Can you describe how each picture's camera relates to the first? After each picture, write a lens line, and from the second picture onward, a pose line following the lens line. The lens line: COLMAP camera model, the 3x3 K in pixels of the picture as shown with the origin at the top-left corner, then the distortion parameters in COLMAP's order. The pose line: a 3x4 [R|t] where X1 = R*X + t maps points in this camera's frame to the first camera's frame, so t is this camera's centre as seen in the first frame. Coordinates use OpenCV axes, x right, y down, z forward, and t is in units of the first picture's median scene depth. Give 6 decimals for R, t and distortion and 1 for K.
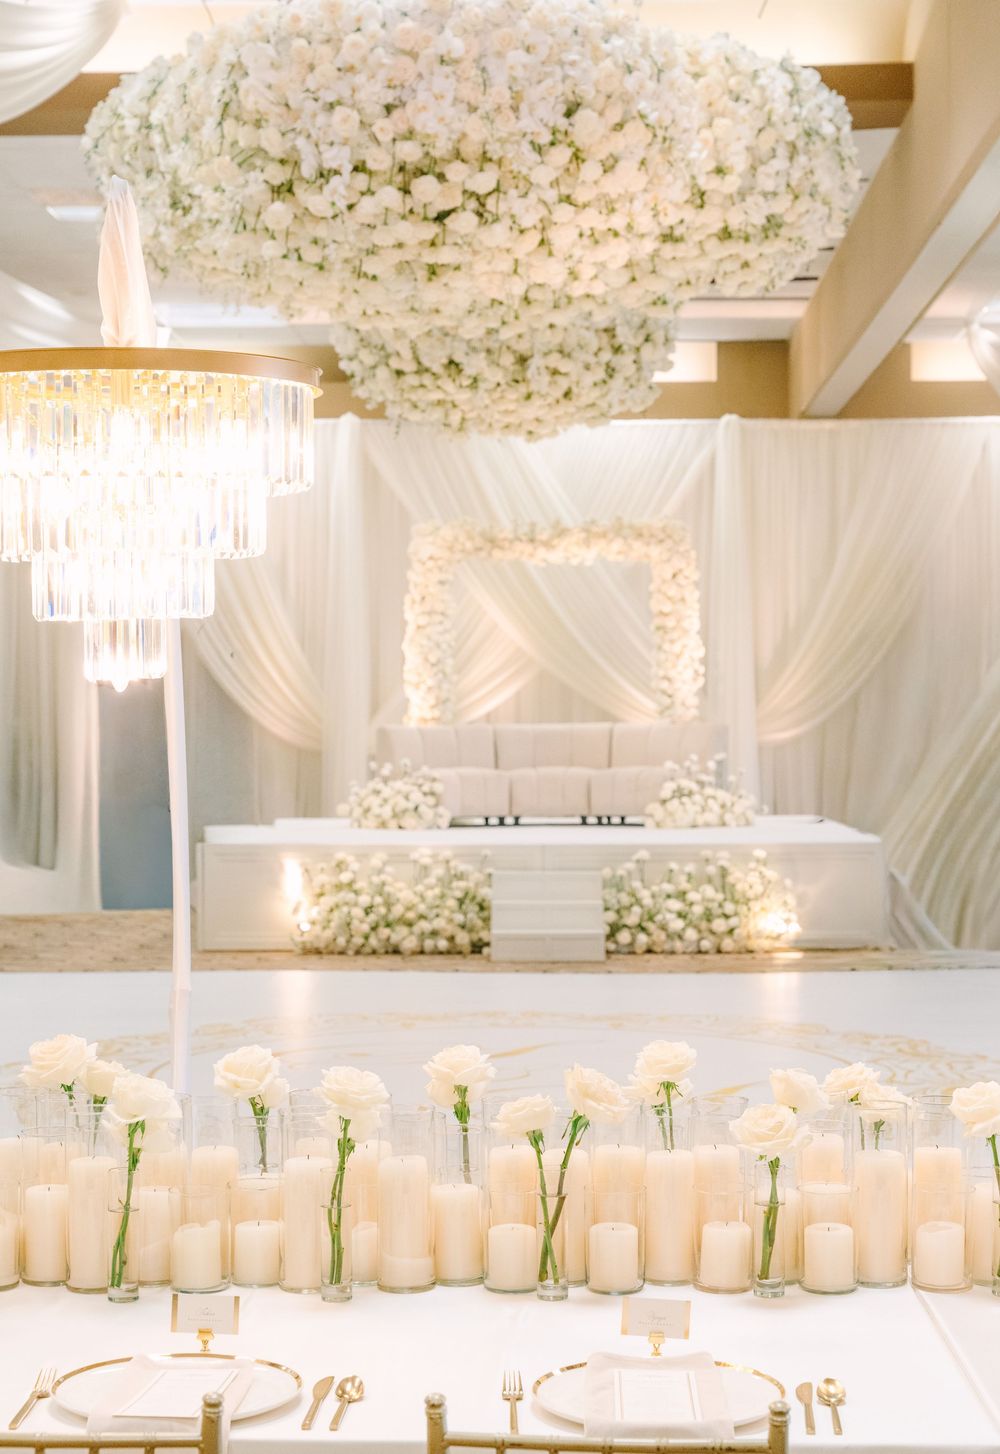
lens RADIAL K [[2305.1, 0, 500.5], [0, 2305.1, 726.8], [0, 0, 1]] dist [0.026651, 0.000000]
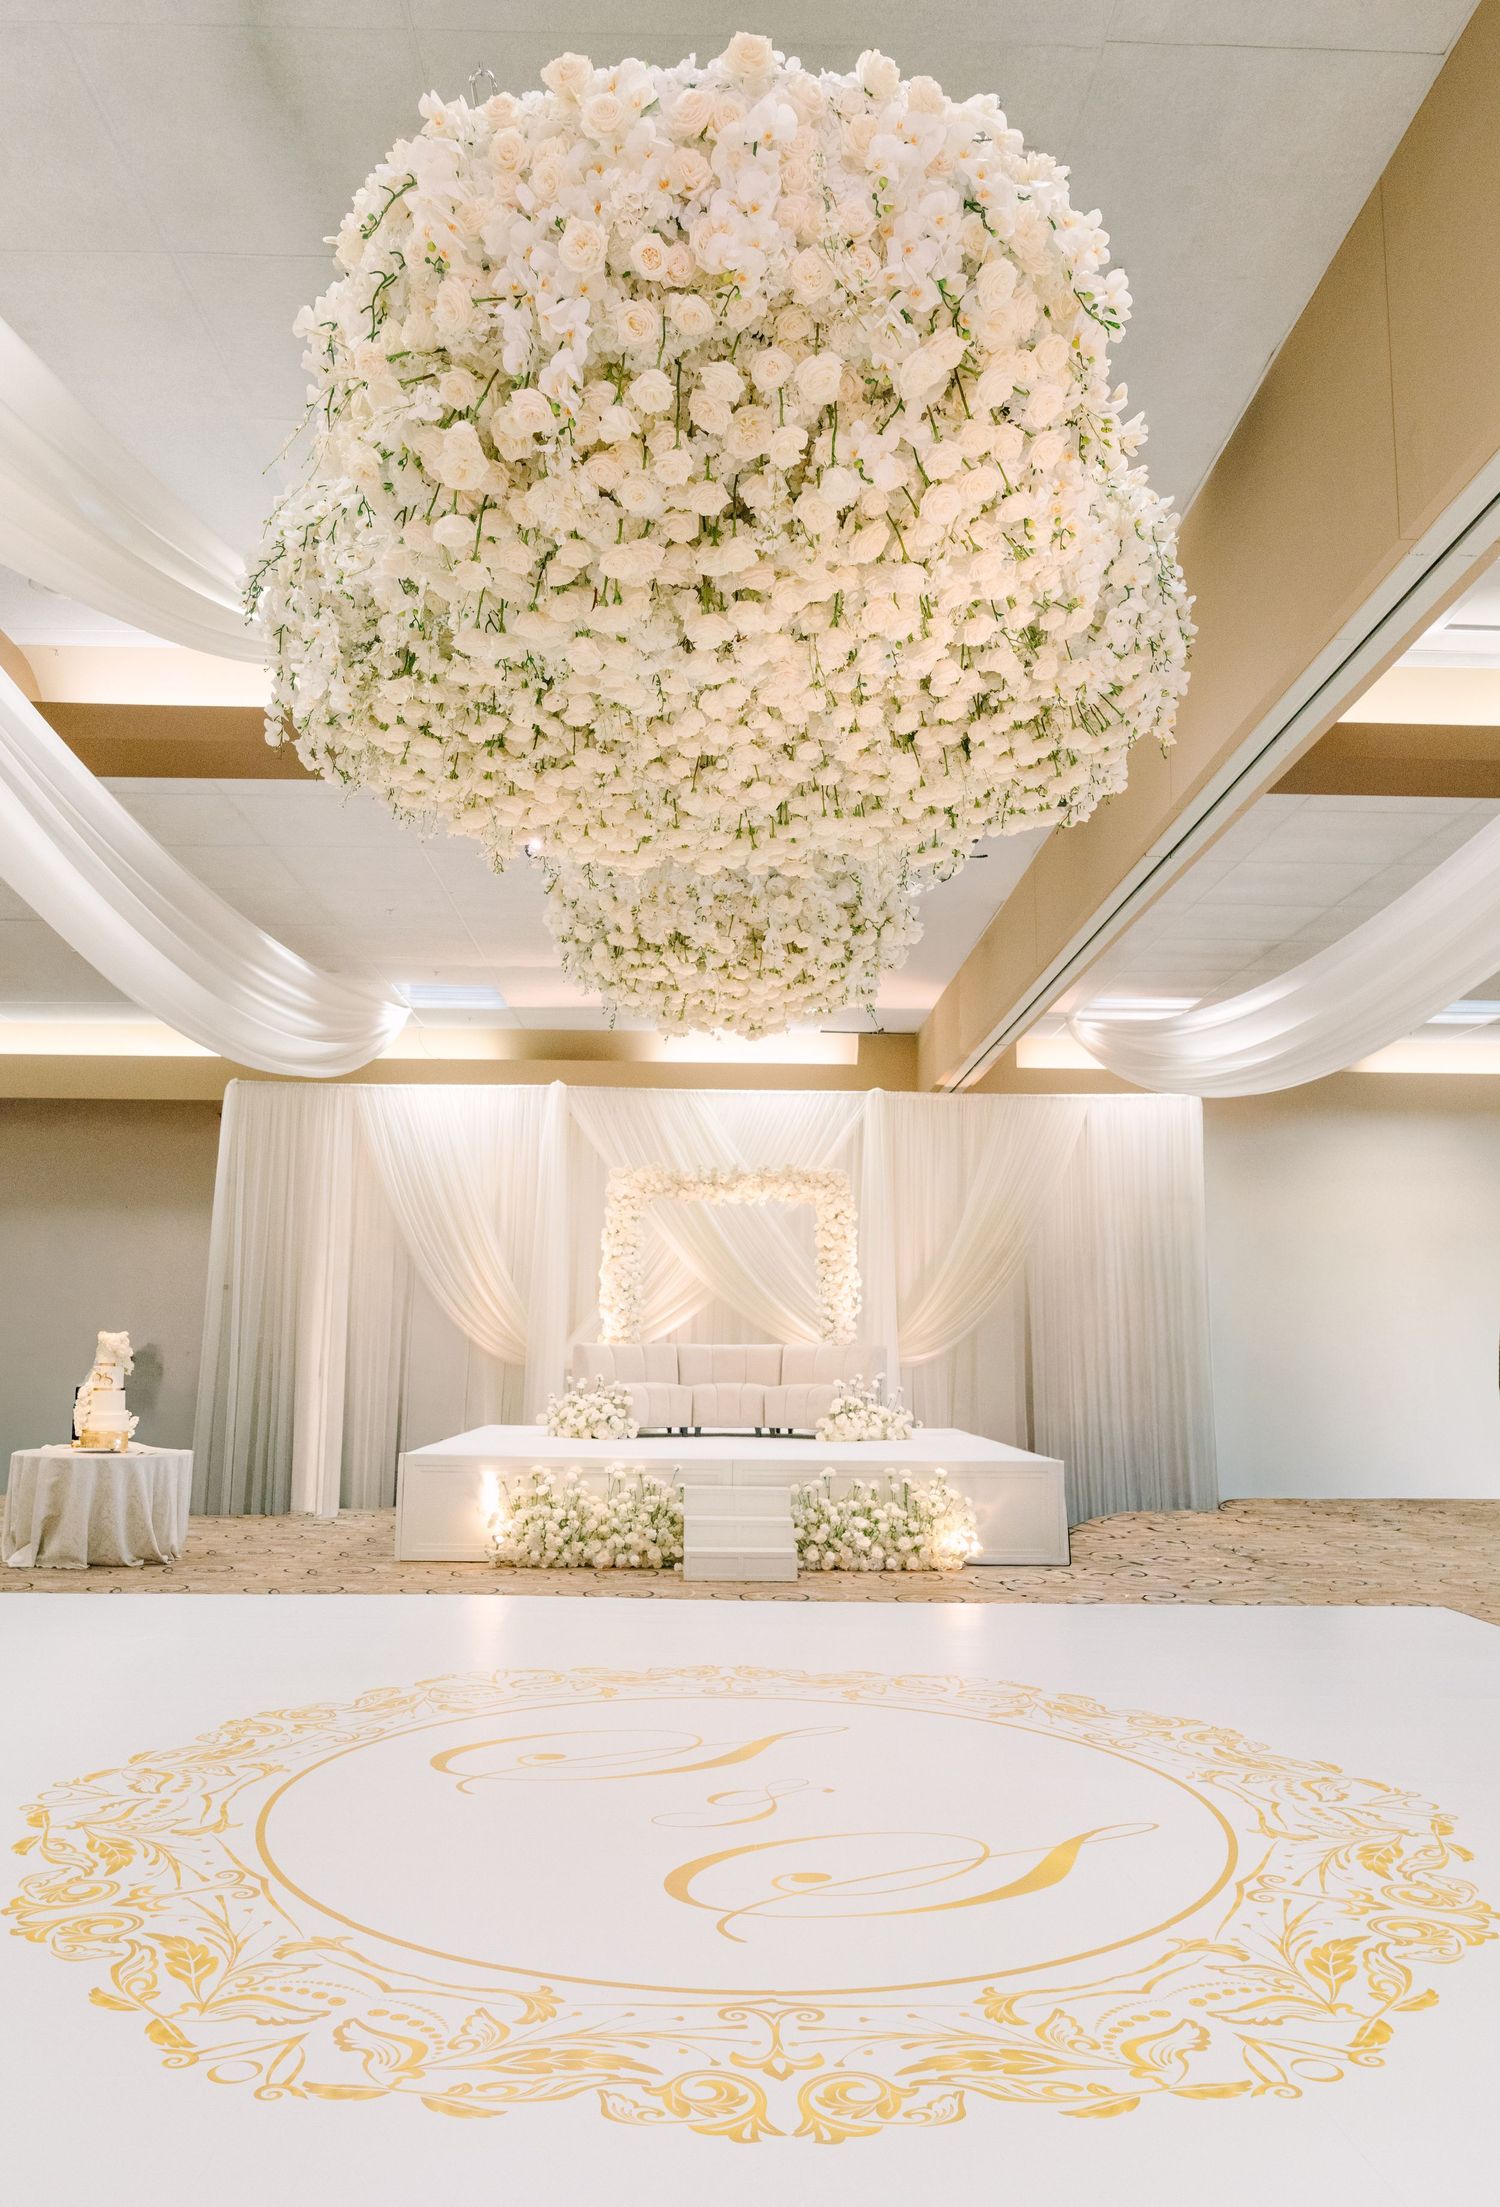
lens RADIAL K [[1672.7, 0, 739.7], [0, 1672.7, 1103.7], [0, 0, 1]] dist [0.013238, 0.005616]
pose [[0.998766, 0.022487, 0.044291, -0.015729], [-0.015826, 0.989250, -0.145373, 0.001791], [-0.047084, 0.144493, 0.988385, 0.231608]]
